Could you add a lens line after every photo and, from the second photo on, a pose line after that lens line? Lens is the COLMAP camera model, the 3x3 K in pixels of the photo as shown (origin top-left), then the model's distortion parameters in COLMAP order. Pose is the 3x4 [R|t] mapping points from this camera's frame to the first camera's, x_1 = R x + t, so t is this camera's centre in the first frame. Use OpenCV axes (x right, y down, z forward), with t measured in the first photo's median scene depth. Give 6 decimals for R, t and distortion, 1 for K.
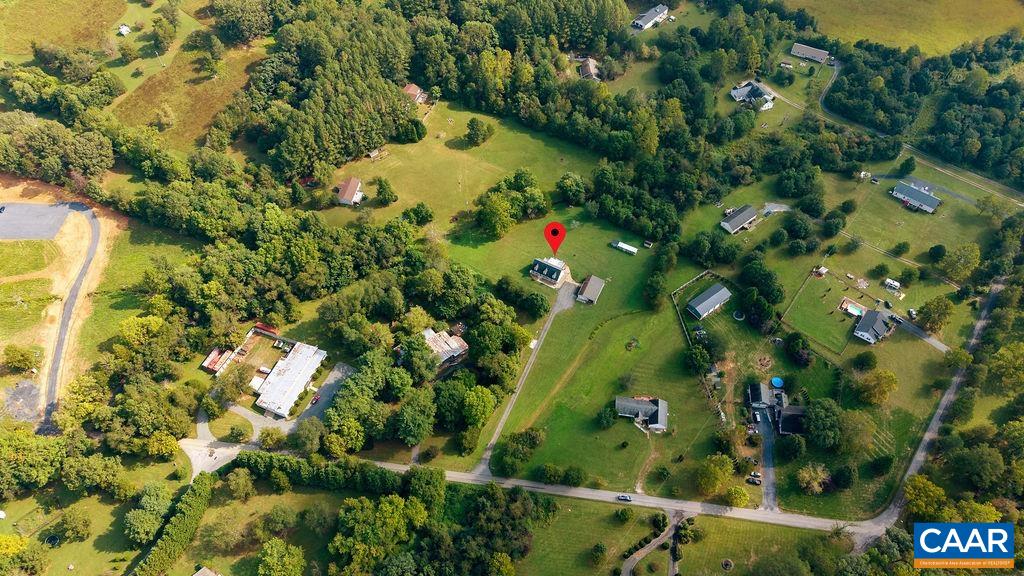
lens RADIAL K [[687.1, 0, 512.0], [0, 687.1, 288.0], [0, 0, 1]] dist [0.041058, -0.063199]
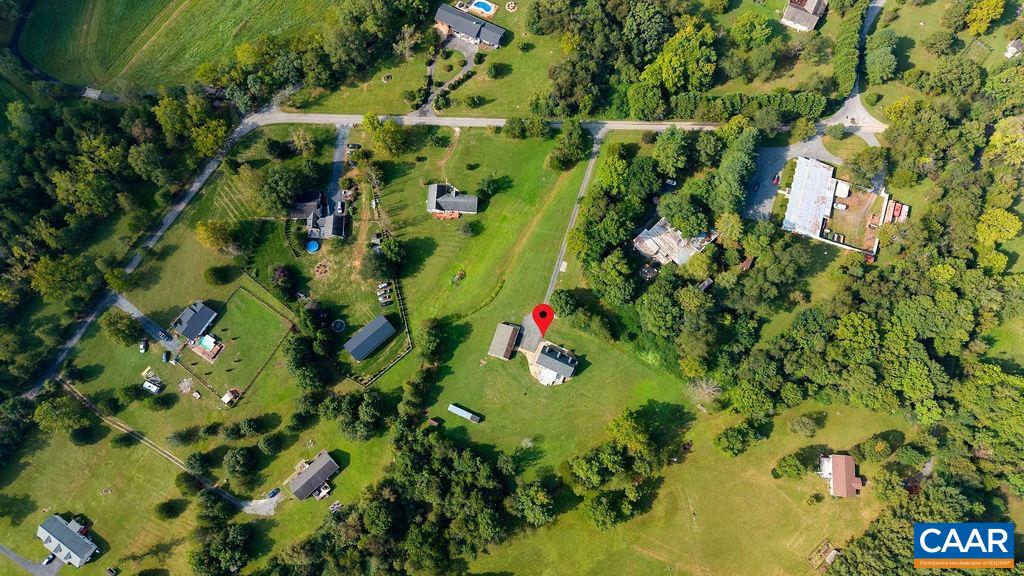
lens RADIAL K [[687.1, 0, 512.0], [0, 687.1, 288.0], [0, 0, 1]] dist [0.041058, -0.063199]
pose [[-0.995351, 0.096312, 0.000689, 0.106665], [-0.061337, -0.639380, 0.766441, -0.657568], [0.074258, 0.762835, 0.642315, 0.430951]]
